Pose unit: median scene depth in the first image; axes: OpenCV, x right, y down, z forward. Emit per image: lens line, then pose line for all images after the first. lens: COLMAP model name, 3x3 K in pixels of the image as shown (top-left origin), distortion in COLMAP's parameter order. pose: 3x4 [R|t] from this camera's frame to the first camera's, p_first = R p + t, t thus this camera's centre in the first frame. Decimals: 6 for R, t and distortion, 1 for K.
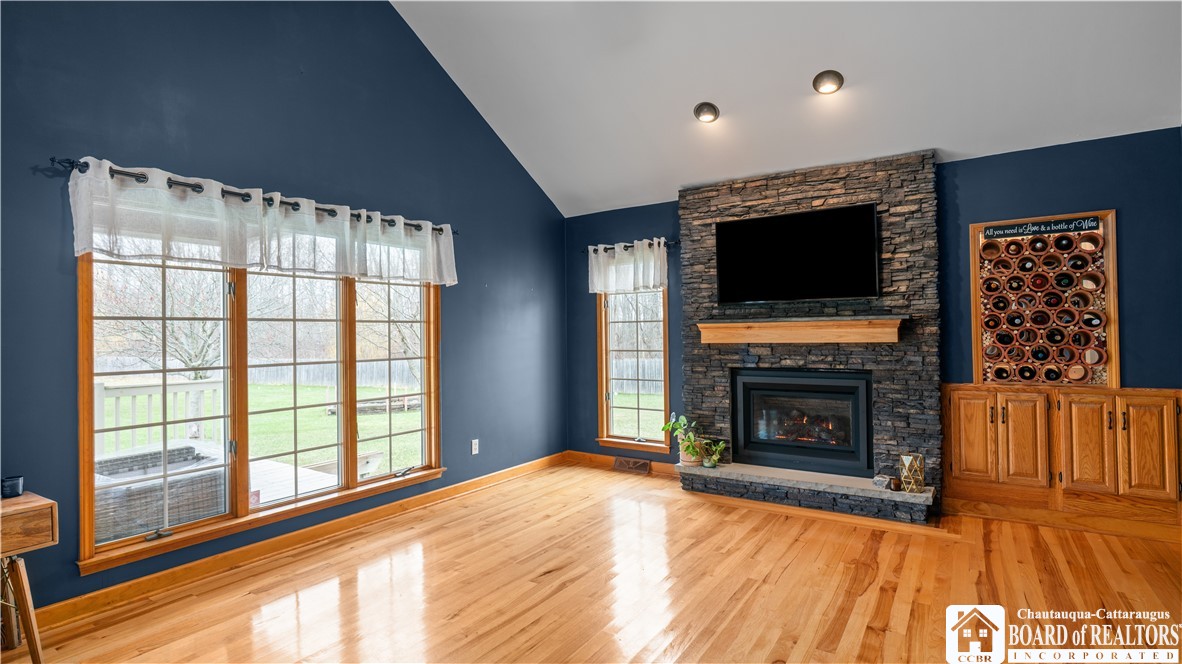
lens RADIAL K [[581.3, 0, 590.9], [0, 581.3, 342.8], [0, 0, 1]] dist [-0.014752, 0.000228]
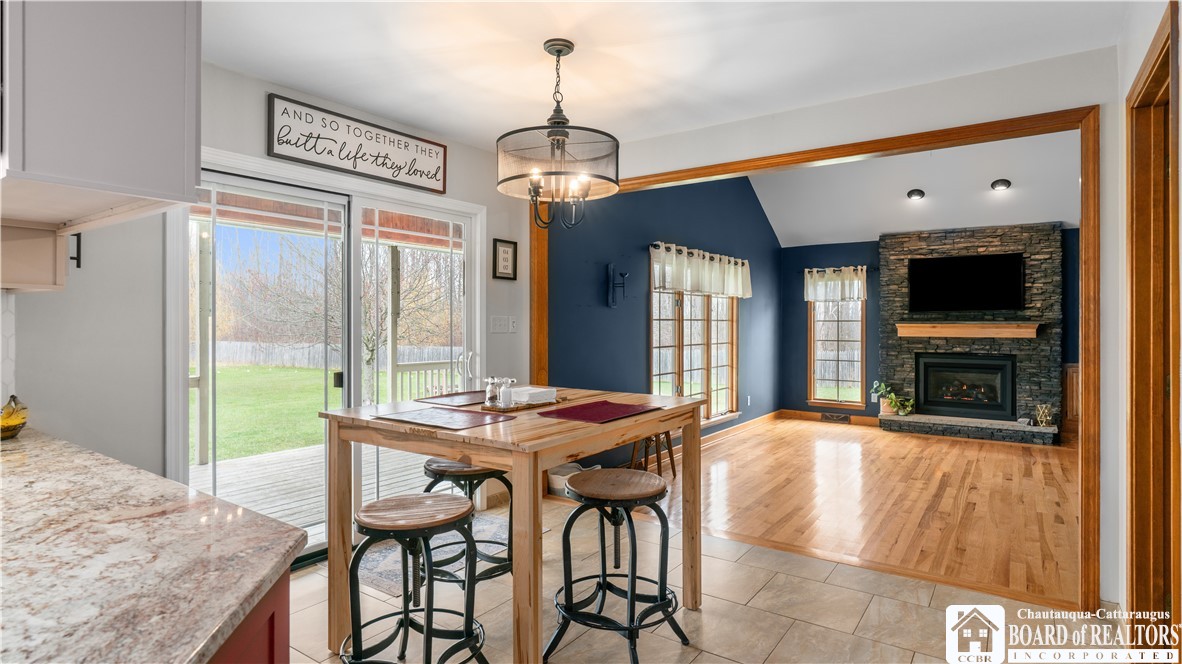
lens RADIAL K [[615.2, 0, 597.3], [0, 615.2, 339.3], [0, 0, 1]] dist [-0.017553, 0.012849]
pose [[0.999427, 0.015327, -0.030170, -0.604197], [-0.015007, 0.999829, 0.010810, 0.002862], [0.030330, -0.010351, 0.999486, -0.711125]]
